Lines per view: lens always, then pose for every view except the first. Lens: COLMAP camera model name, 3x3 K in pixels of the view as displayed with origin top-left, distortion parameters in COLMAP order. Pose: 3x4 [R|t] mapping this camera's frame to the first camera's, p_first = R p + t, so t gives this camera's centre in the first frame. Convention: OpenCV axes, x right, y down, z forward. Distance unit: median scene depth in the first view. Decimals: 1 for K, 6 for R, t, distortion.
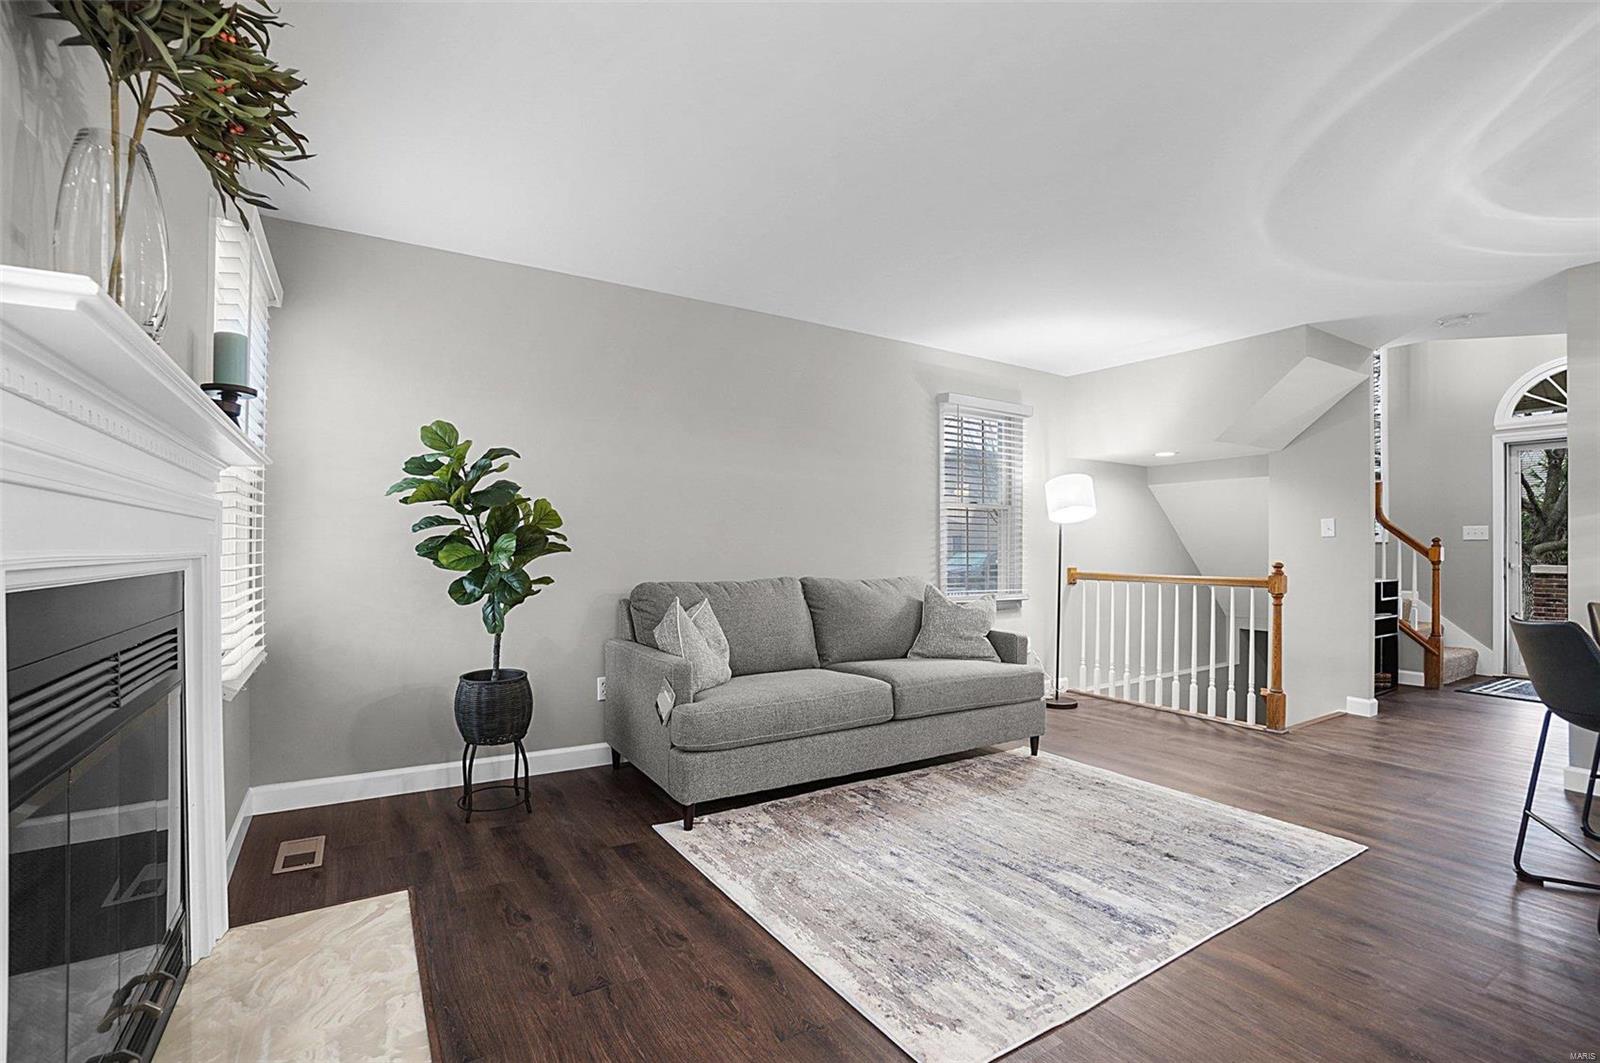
lens RADIAL K [[722.0, 0, 782.8], [0, 722.0, 549.7], [0, 0, 1]] dist [-0.055548, 0.024387]
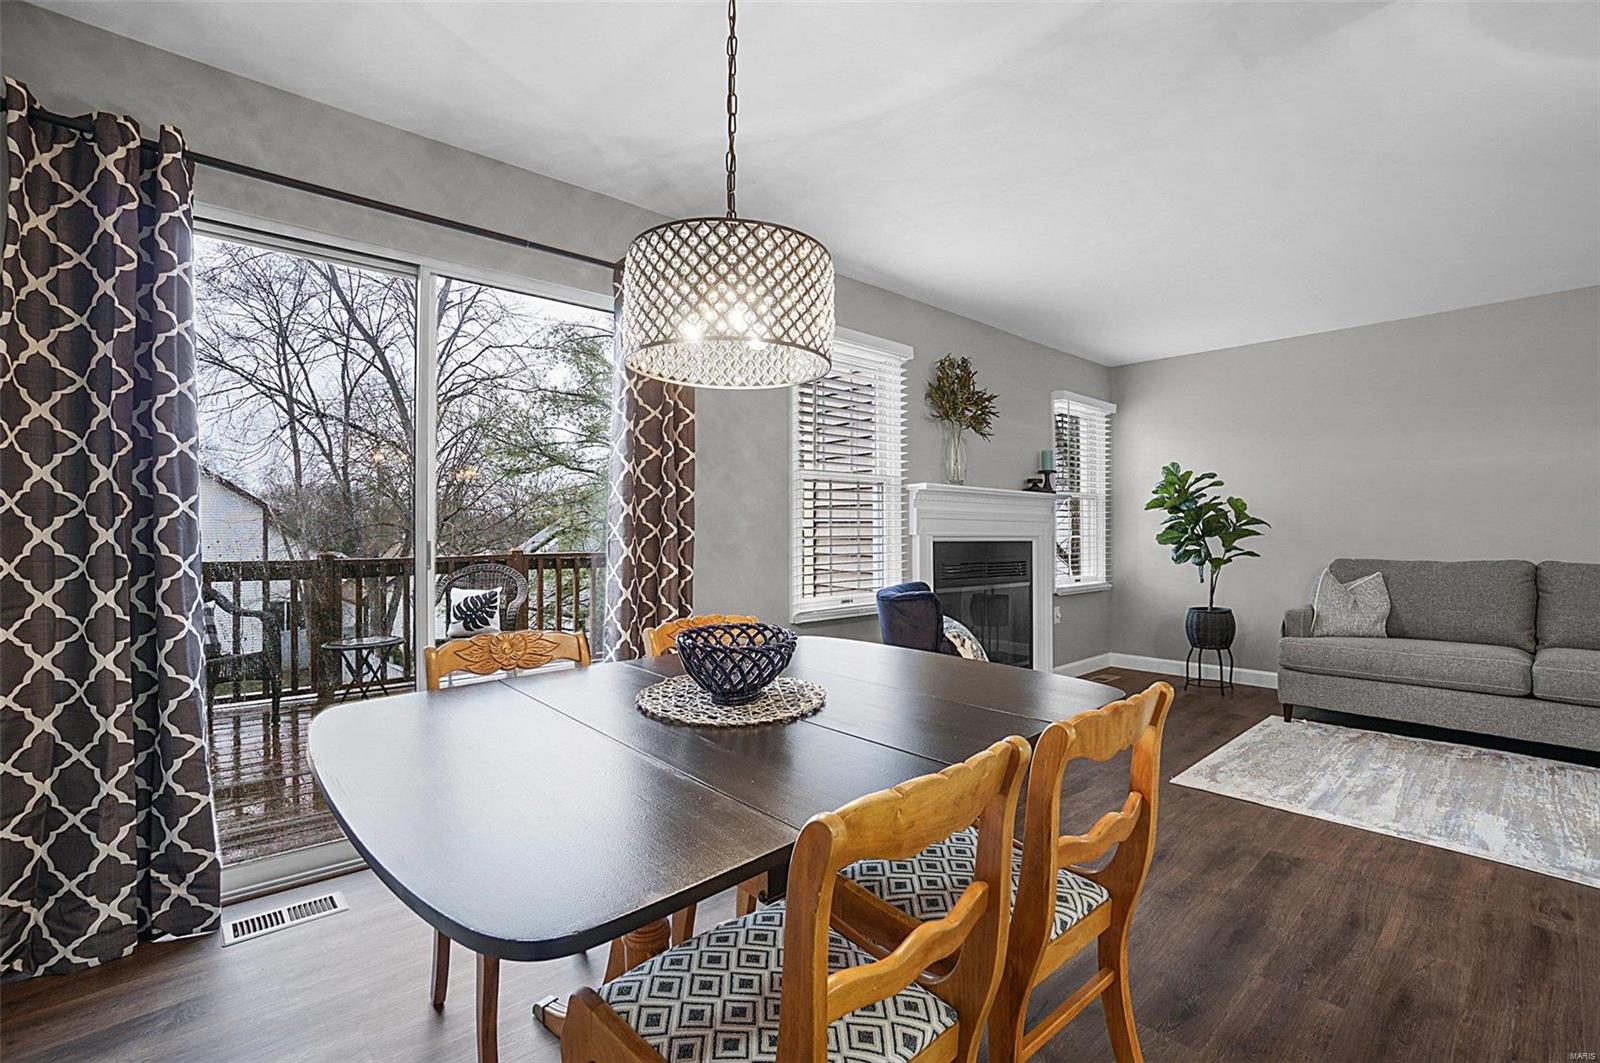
lens RADIAL K [[722.5, 0, 790.6], [0, 722.5, 536.3], [0, 0, 1]] dist [-0.068930, 0.025512]
pose [[0.170950, 0.002970, -0.985275, 1.170856], [-0.006162, 0.999979, 0.001945, 0.011612], [0.985260, 0.005739, 0.170965, -0.274230]]
